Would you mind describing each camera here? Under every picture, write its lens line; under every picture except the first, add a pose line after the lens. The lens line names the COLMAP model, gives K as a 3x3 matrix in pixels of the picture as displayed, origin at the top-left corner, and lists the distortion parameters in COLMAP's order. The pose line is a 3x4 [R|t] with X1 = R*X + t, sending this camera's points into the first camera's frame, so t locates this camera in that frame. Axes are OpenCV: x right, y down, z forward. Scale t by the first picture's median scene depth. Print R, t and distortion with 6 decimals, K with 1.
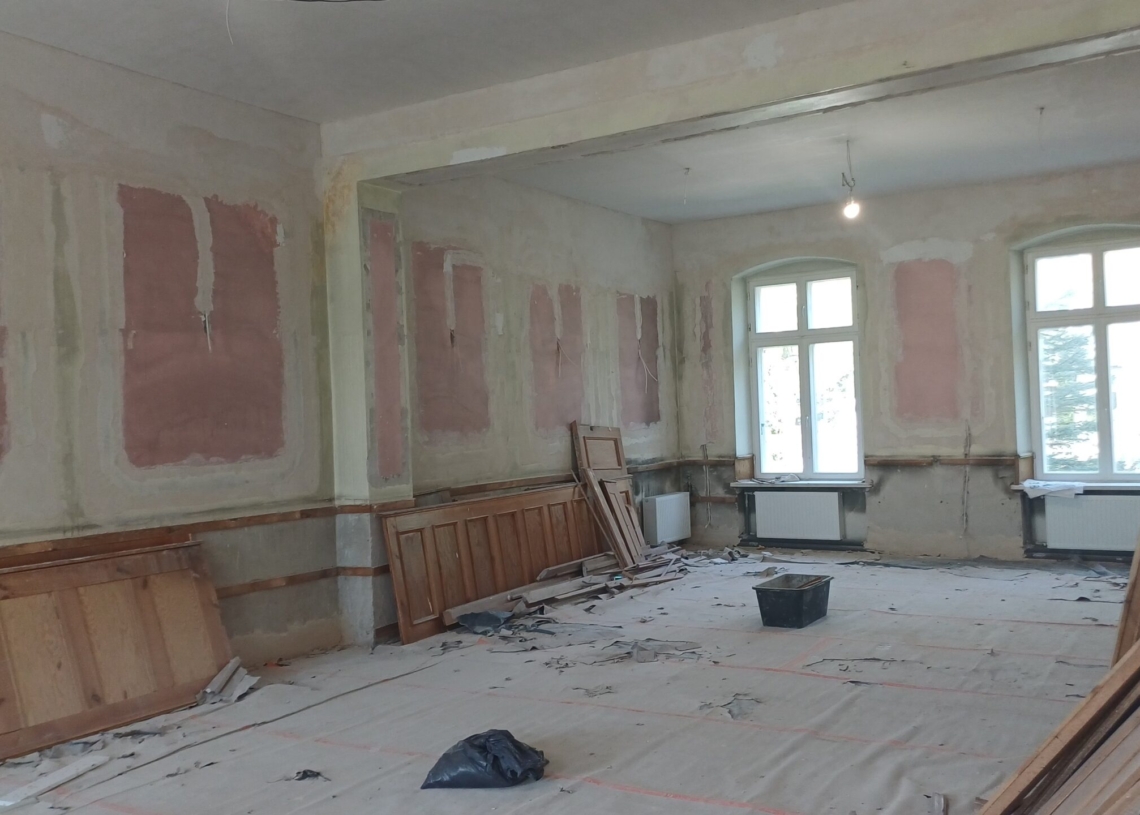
lens RADIAL K [[971.3, 0, 570.0], [0, 971.3, 388.5], [0, 0, 1]] dist [-0.001079, -0.011595]
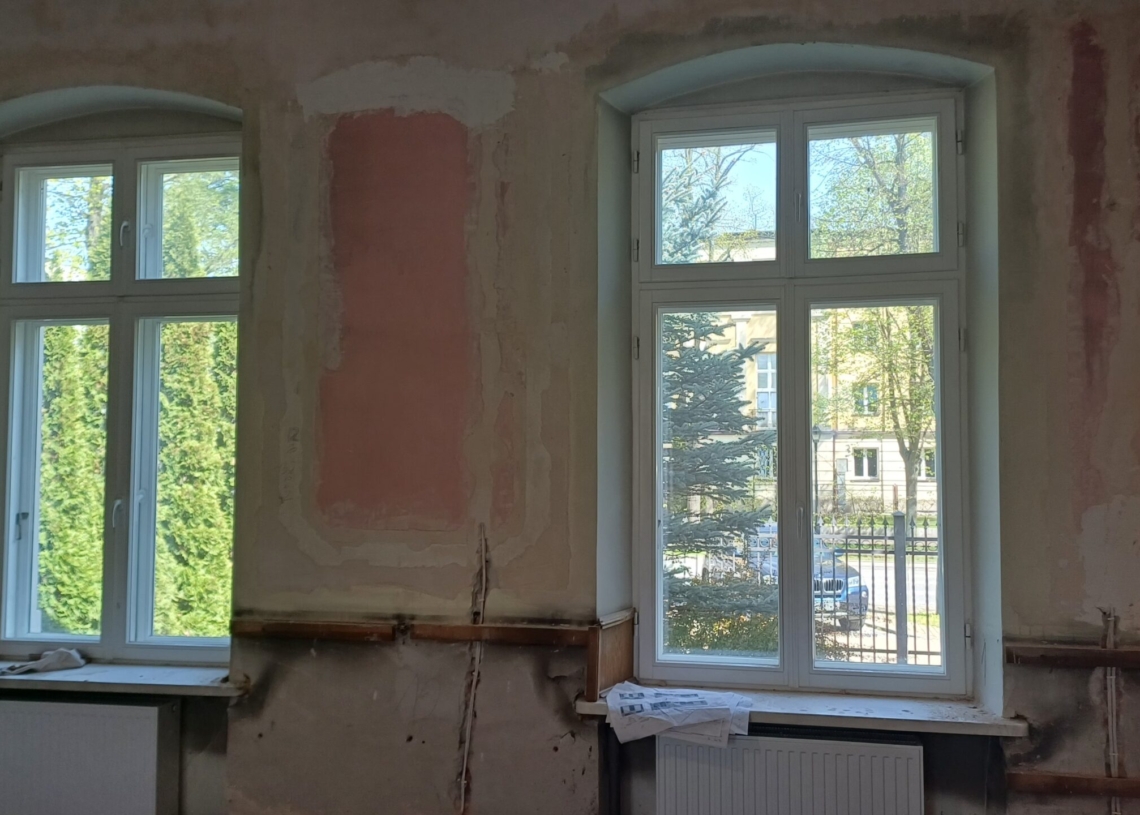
lens RADIAL K [[861.3, 0, 570.0], [0, 861.3, 407.5], [0, 0, 1]] dist [0.001352, 0.000518]
pose [[0.938100, 0.056416, 0.341739, 0.320822], [-0.043173, 0.997997, -0.046242, -0.000376], [-0.343664, 0.028626, 0.938656, 0.661012]]
